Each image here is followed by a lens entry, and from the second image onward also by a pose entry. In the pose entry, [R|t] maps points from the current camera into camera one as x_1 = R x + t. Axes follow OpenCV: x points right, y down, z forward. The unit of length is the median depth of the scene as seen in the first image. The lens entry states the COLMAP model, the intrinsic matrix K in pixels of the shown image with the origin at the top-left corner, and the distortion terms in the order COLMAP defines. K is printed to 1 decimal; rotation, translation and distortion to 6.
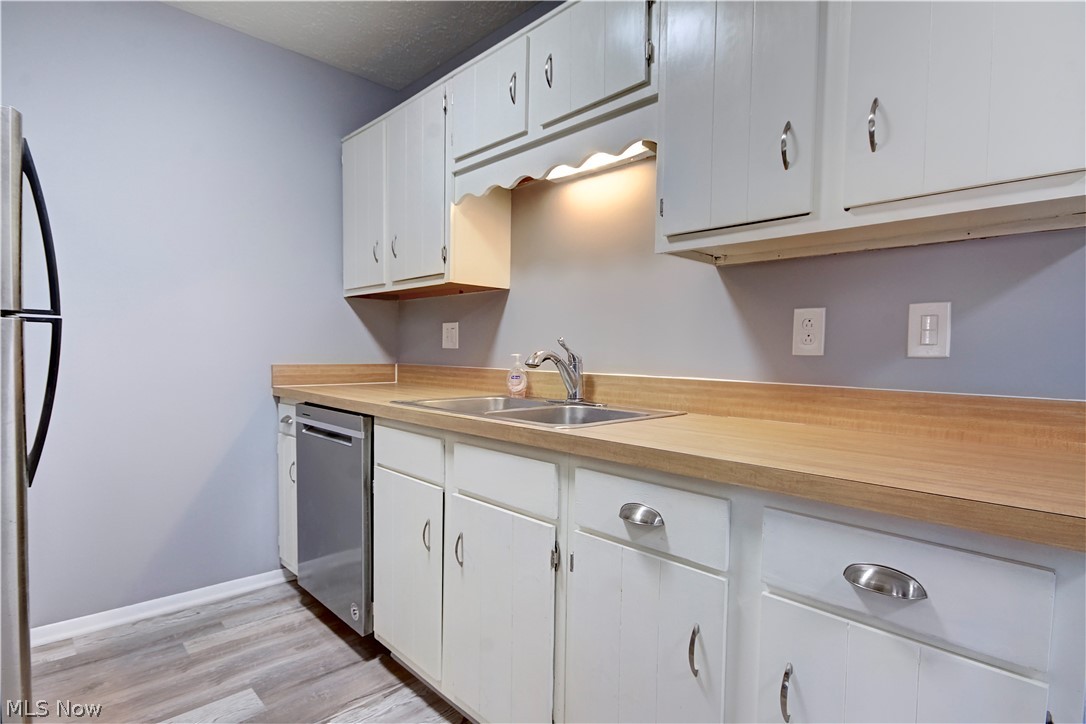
lens RADIAL K [[561.7, 0, 542.8], [0, 561.7, 367.5], [0, 0, 1]] dist [0.006011, -0.000689]
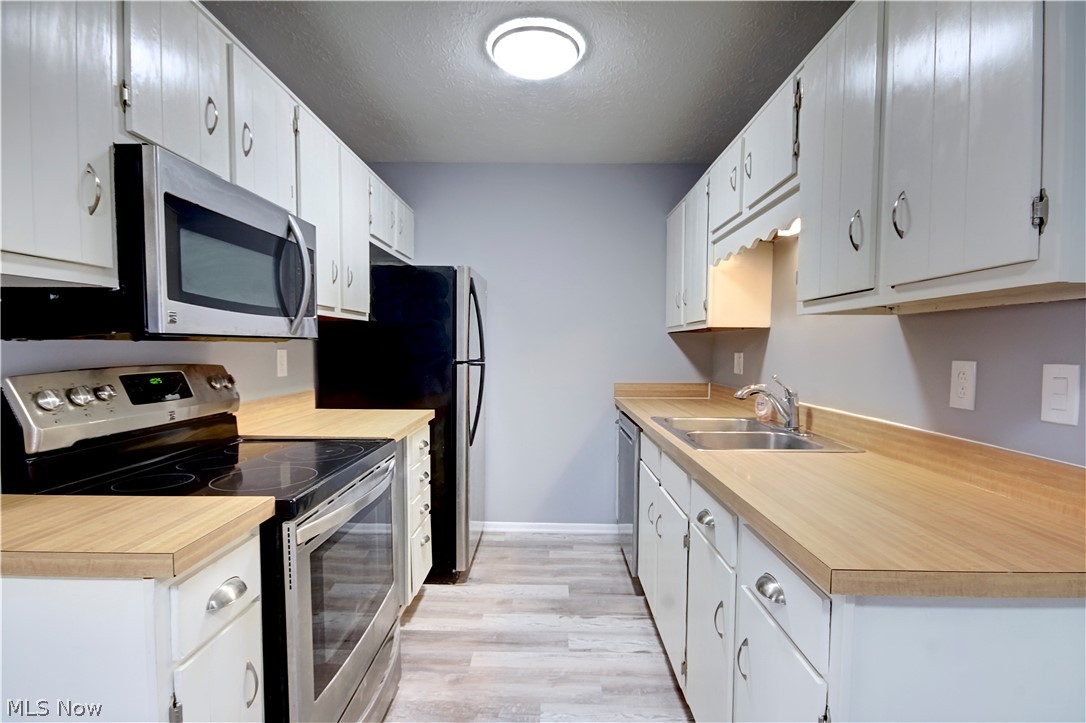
lens RADIAL K [[514.7, 0, 542.4], [0, 514.7, 362.1], [0, 0, 1]] dist [-0.001527, -0.000846]
pose [[0.718210, 0.007587, -0.695785, 0.483650], [-0.016648, 0.999842, -0.006282, -0.072582], [0.695627, 0.016095, 0.718223, -0.141777]]
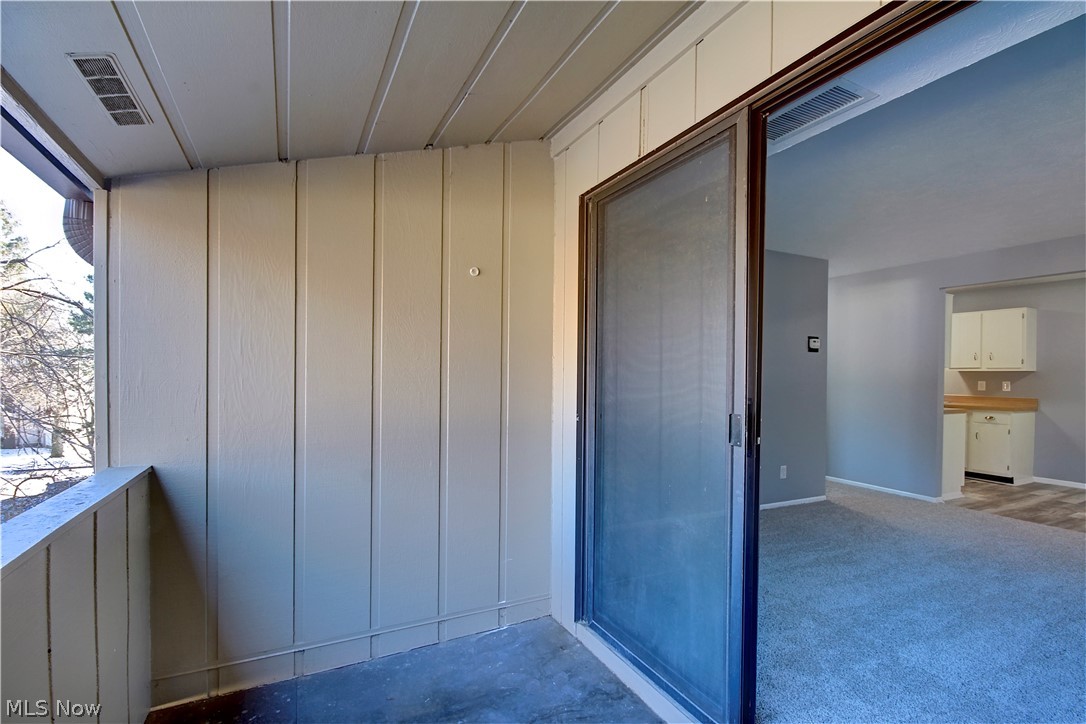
lens RADIAL K [[514.7, 0, 542.0], [0, 514.7, 366.5], [0, 0, 1]] dist [-0.001527, -0.000846]
pose [[0.956278, -0.011030, -0.292250, -1.663226], [-0.001104, 0.999145, -0.041324, -0.034288], [0.292456, 0.039840, 0.955449, -3.894367]]
